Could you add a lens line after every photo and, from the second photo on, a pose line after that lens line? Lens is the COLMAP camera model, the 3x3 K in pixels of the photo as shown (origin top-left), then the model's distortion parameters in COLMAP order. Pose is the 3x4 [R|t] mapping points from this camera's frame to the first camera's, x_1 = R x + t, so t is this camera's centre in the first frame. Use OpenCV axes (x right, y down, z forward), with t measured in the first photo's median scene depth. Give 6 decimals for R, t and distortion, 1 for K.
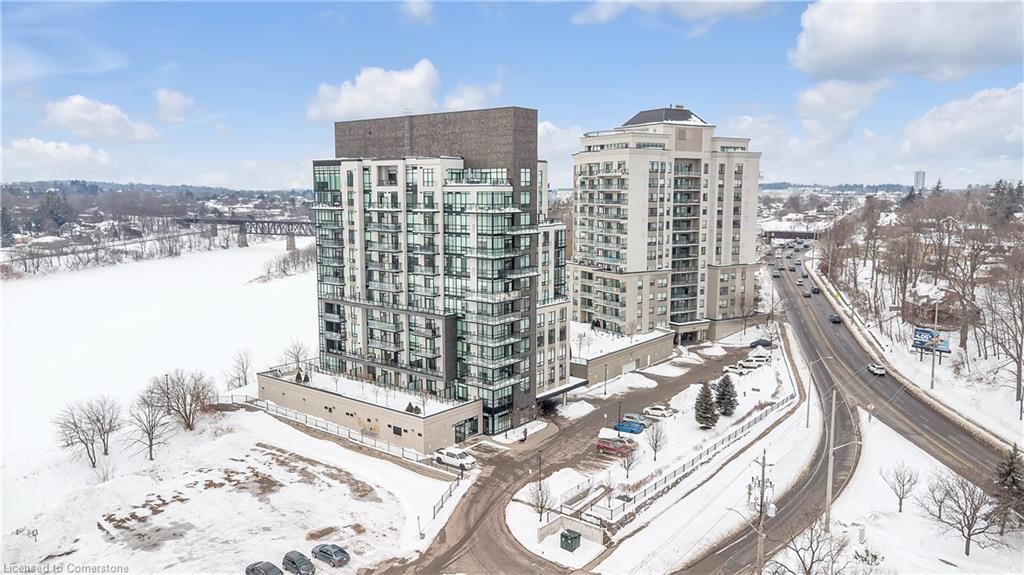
lens RADIAL K [[738.5, 0, 512.0], [0, 738.5, 287.5], [0, 0, 1]] dist [0.022747, -0.002952]
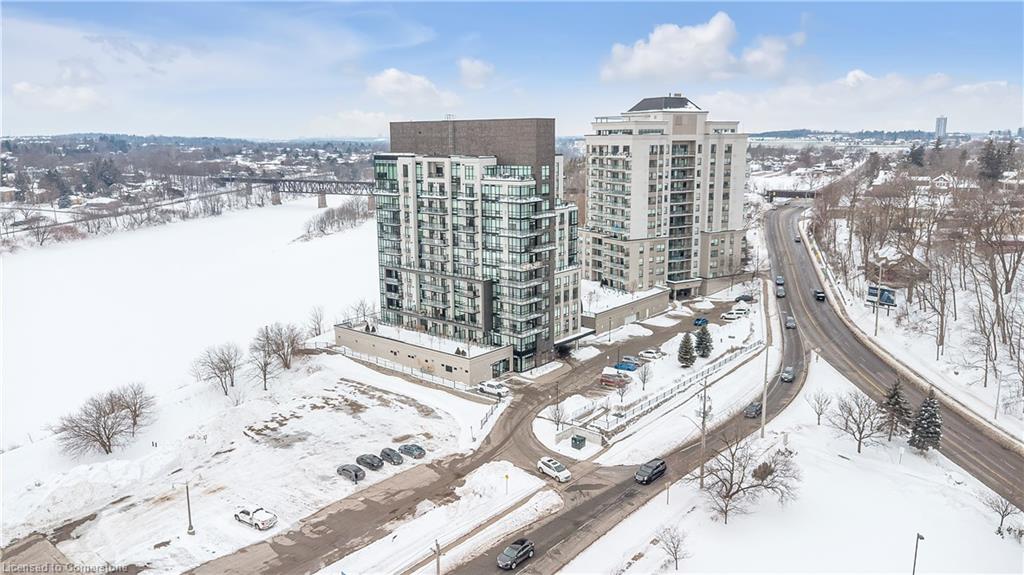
lens RADIAL K [[738.5, 0, 512.0], [0, 738.5, 287.5], [0, 0, 1]] dist [0.022747, -0.002952]
pose [[0.999715, -0.003731, -0.023575, -0.009278], [0.005352, 0.997596, 0.069097, -0.035197], [0.023261, -0.069204, 0.997331, -0.258080]]
